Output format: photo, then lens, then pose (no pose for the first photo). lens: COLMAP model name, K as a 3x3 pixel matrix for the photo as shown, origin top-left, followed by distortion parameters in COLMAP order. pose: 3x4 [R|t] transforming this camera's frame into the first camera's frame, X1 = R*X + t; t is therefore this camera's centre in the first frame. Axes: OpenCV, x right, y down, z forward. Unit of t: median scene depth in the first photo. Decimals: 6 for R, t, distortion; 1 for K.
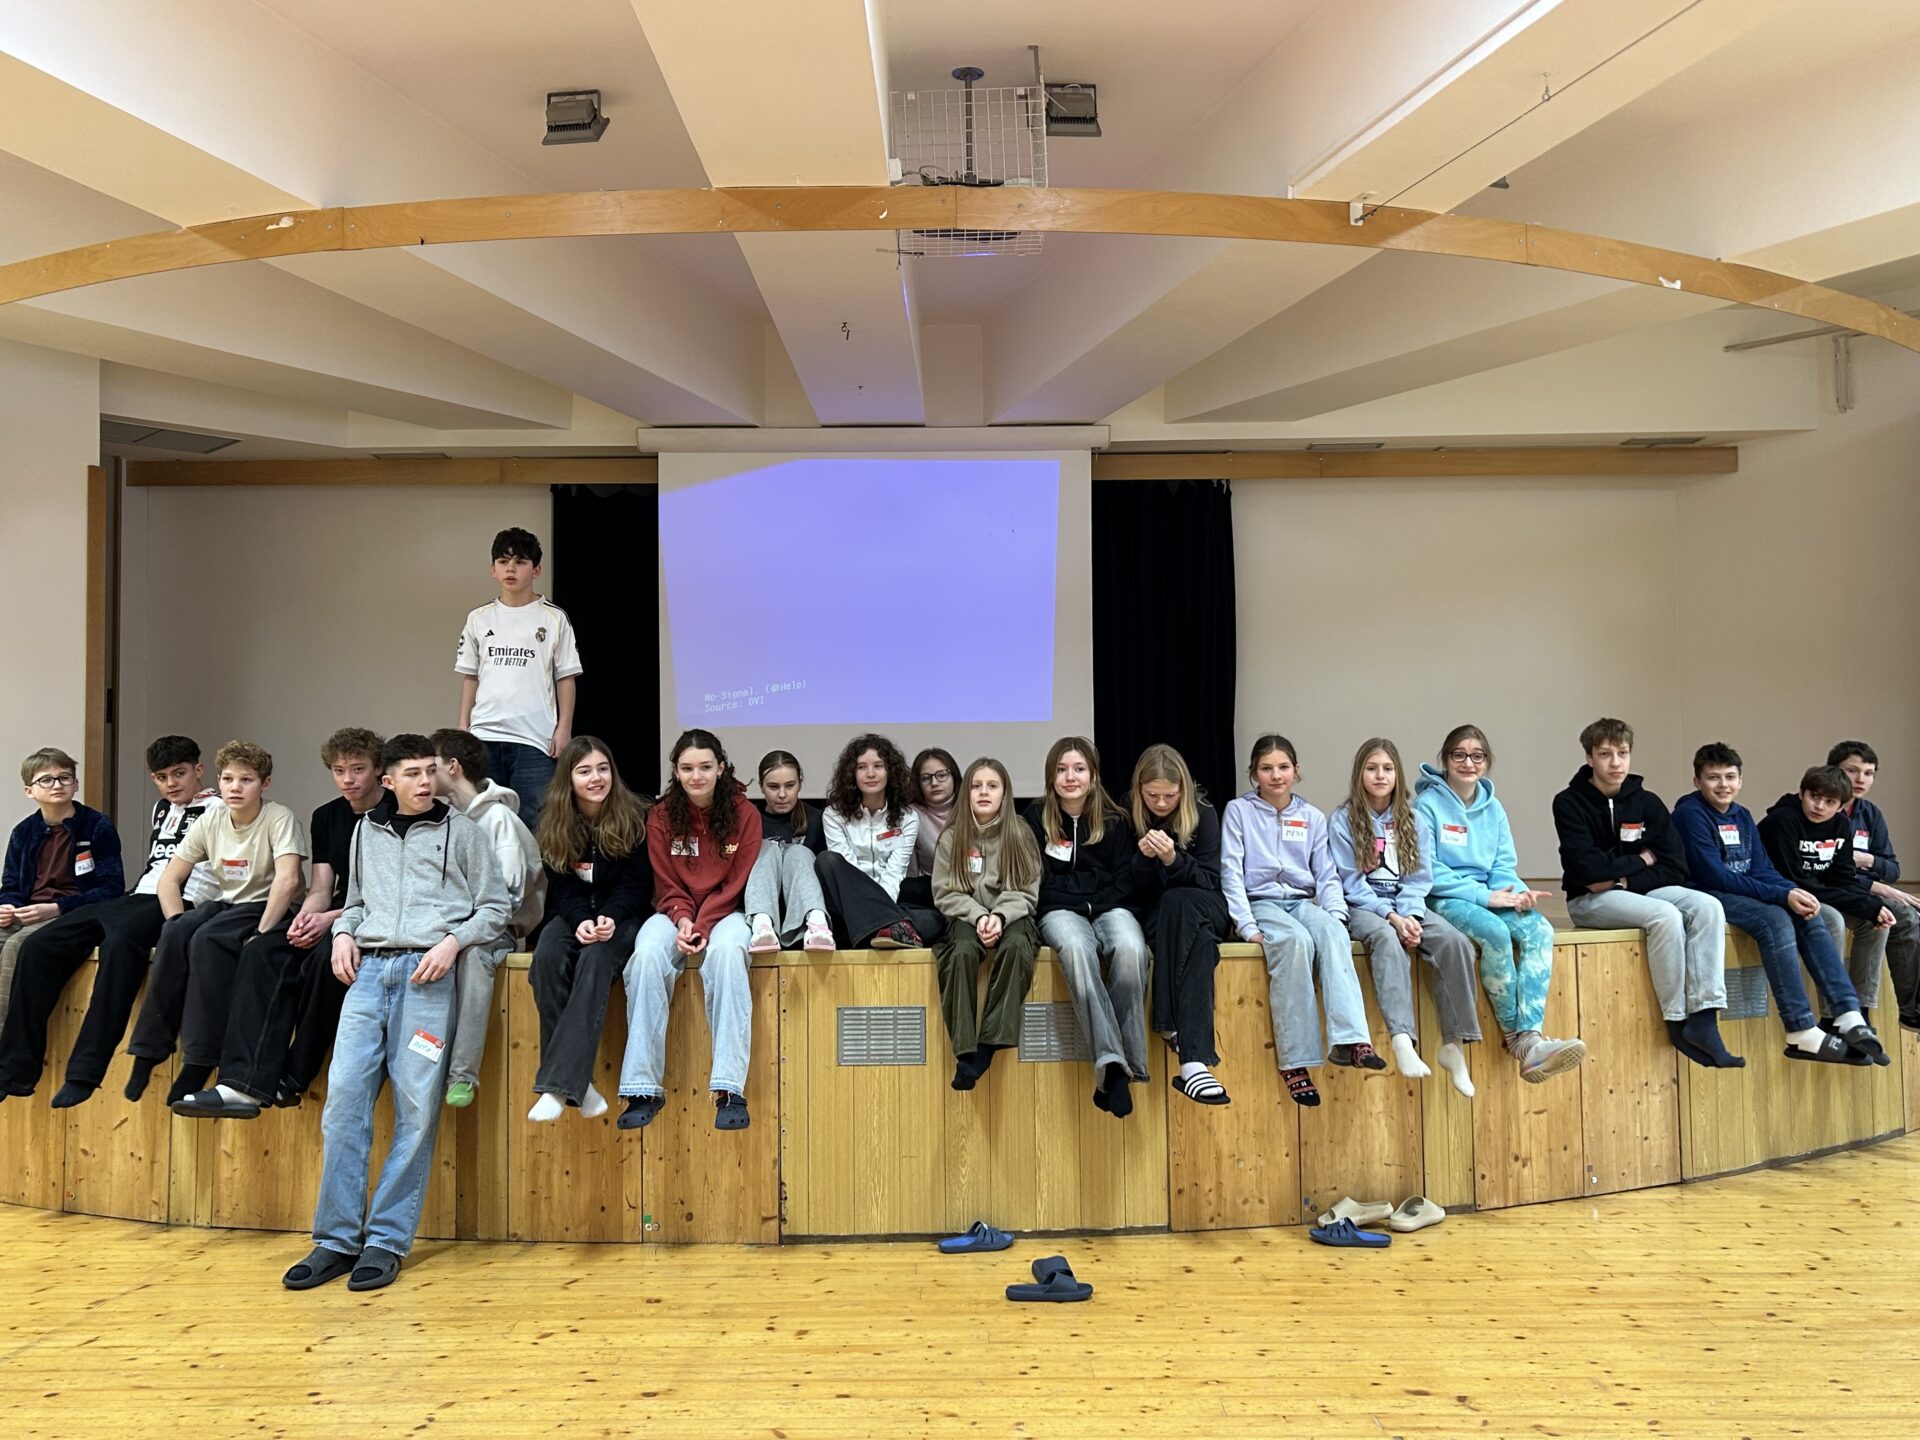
lens RADIAL K [[1682.9, 0, 960.0], [0, 1682.9, 720.0], [0, 0, 1]] dist [0.050111, -0.011394]
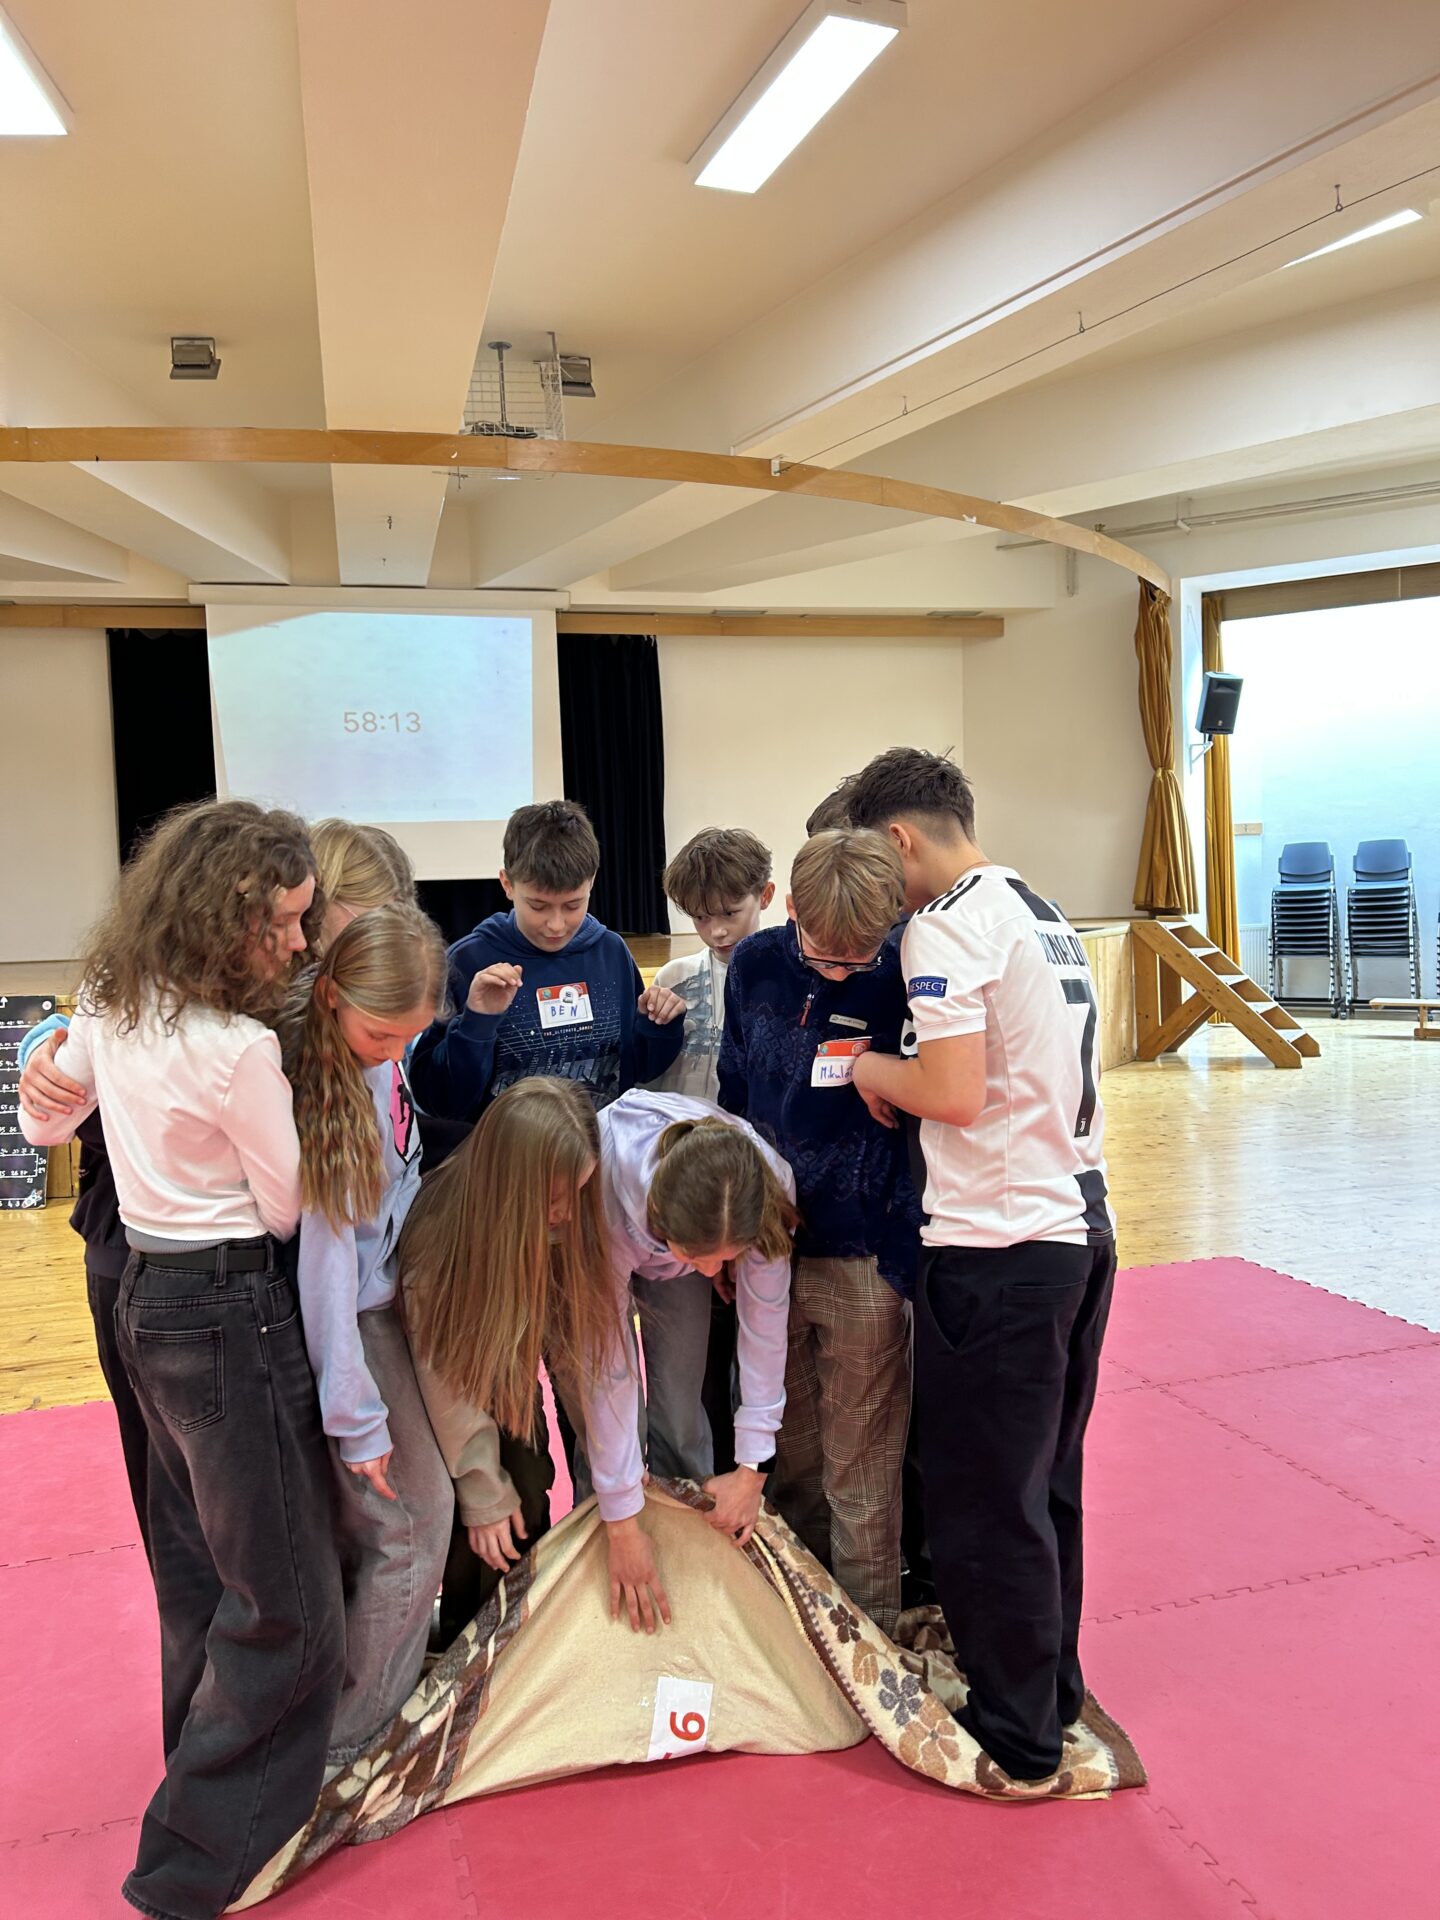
lens RADIAL K [[1443.2, 0, 705.2], [0, 1443.2, 972.0], [0, 0, 1]] dist [0.024050, -0.009354]
pose [[0.971943, -0.038021, 0.232123, -0.082725], [0.013009, 0.994028, 0.108347, -0.000707], [-0.234856, -0.102287, 0.966633, -0.150261]]
